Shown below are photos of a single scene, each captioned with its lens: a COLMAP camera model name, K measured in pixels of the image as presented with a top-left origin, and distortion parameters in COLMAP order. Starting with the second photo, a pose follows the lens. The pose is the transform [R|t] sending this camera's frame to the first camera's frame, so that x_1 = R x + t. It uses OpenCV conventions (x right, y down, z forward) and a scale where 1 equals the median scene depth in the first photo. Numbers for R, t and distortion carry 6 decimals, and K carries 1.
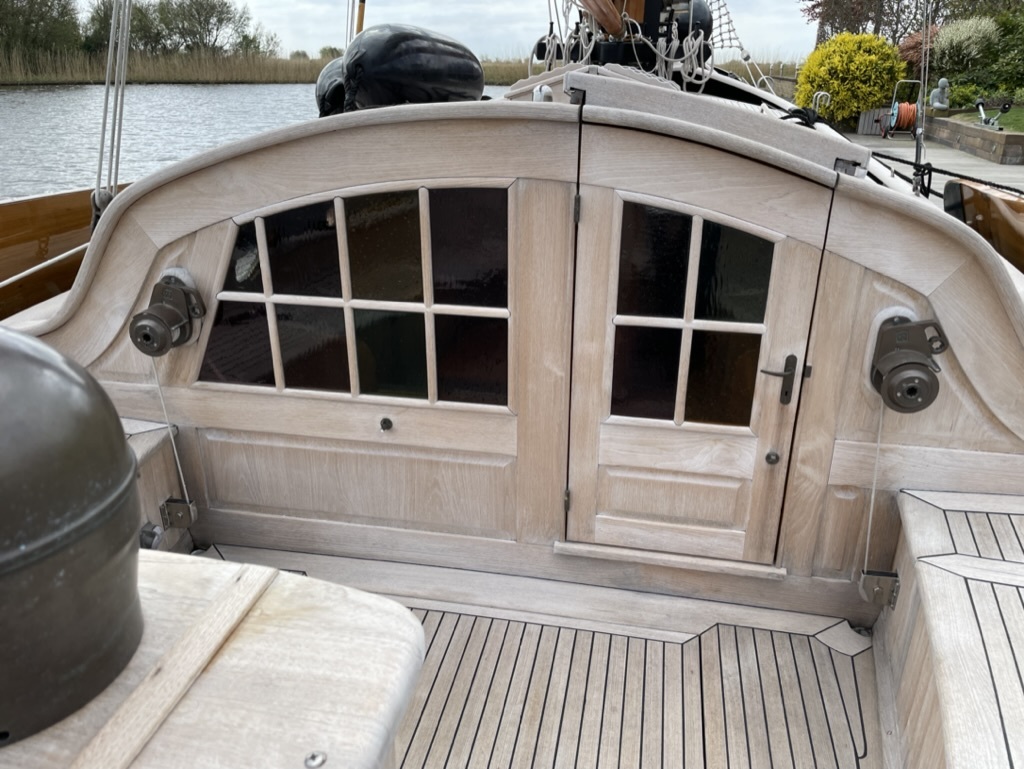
lens RADIAL K [[765.2, 0, 517.3], [0, 765.2, 392.6], [0, 0, 1]] dist [0.074563, -0.087192]
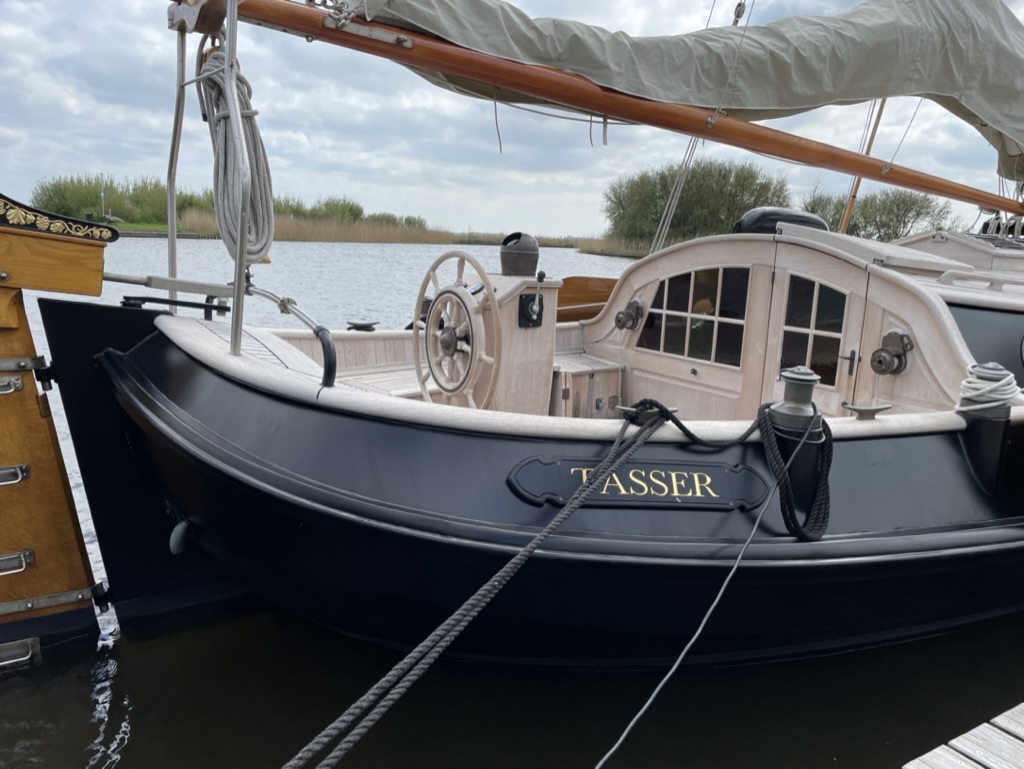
lens RADIAL K [[765.2, 0, 508.0], [0, 765.2, 385.5], [0, 0, 1]] dist [0.074563, -0.087192]
pose [[0.677374, 0.157523, -0.718576, 1.150617], [-0.317546, 0.943725, -0.092459, 0.490524], [0.663573, 0.290810, 0.689275, -0.947811]]
